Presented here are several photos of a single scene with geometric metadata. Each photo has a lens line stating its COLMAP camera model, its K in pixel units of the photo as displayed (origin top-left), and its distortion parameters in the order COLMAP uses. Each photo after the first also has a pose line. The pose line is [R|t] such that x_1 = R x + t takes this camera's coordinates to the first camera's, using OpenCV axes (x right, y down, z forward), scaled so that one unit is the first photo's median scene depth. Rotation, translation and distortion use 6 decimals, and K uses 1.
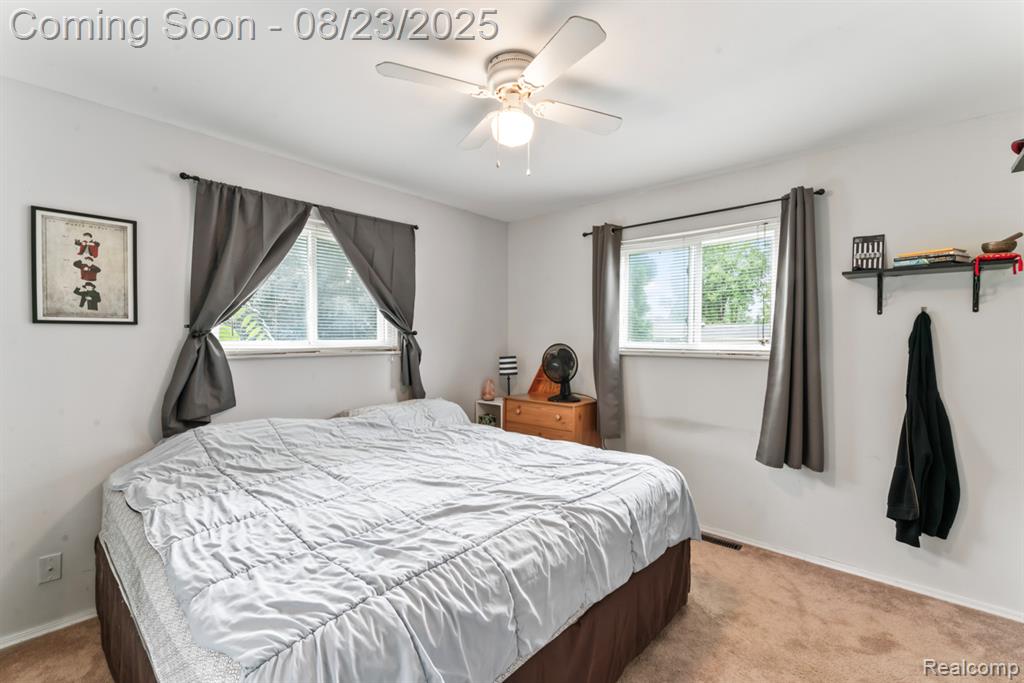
lens RADIAL K [[447.3, 0, 505.7], [0, 447.3, 338.7], [0, 0, 1]] dist [-0.003849, -0.000738]
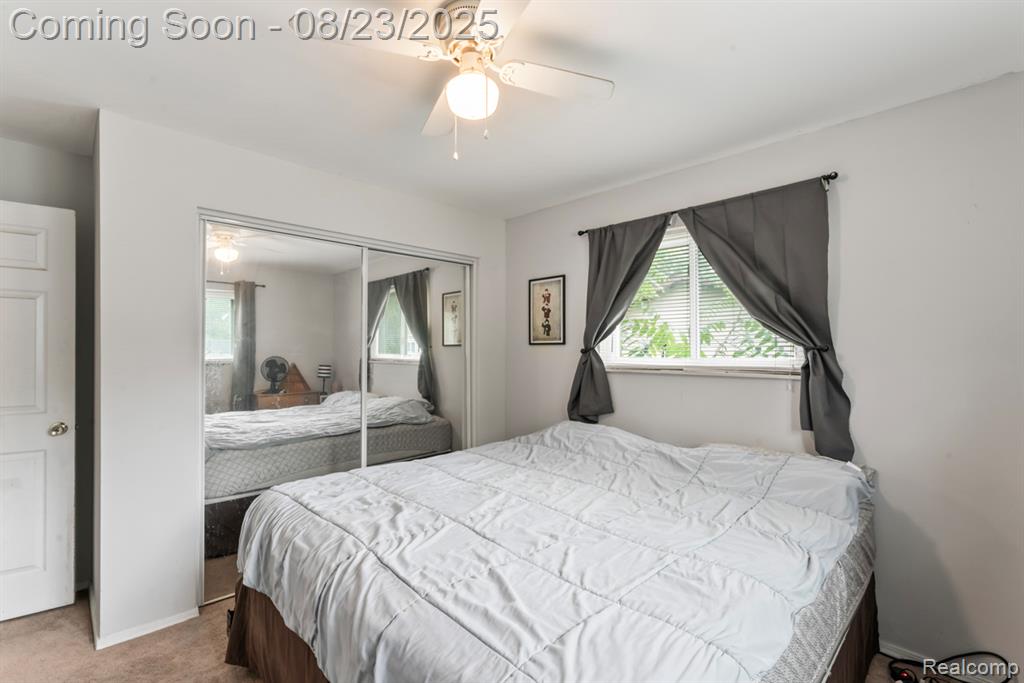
lens RADIAL K [[447.3, 0, 505.0], [0, 447.3, 347.3], [0, 0, 1]] dist [-0.003849, -0.000738]
pose [[-0.057584, -0.015728, -0.998217, 0.653814], [-0.013514, 0.999797, -0.014973, 0.001873], [0.998249, 0.012628, -0.057785, 0.889865]]
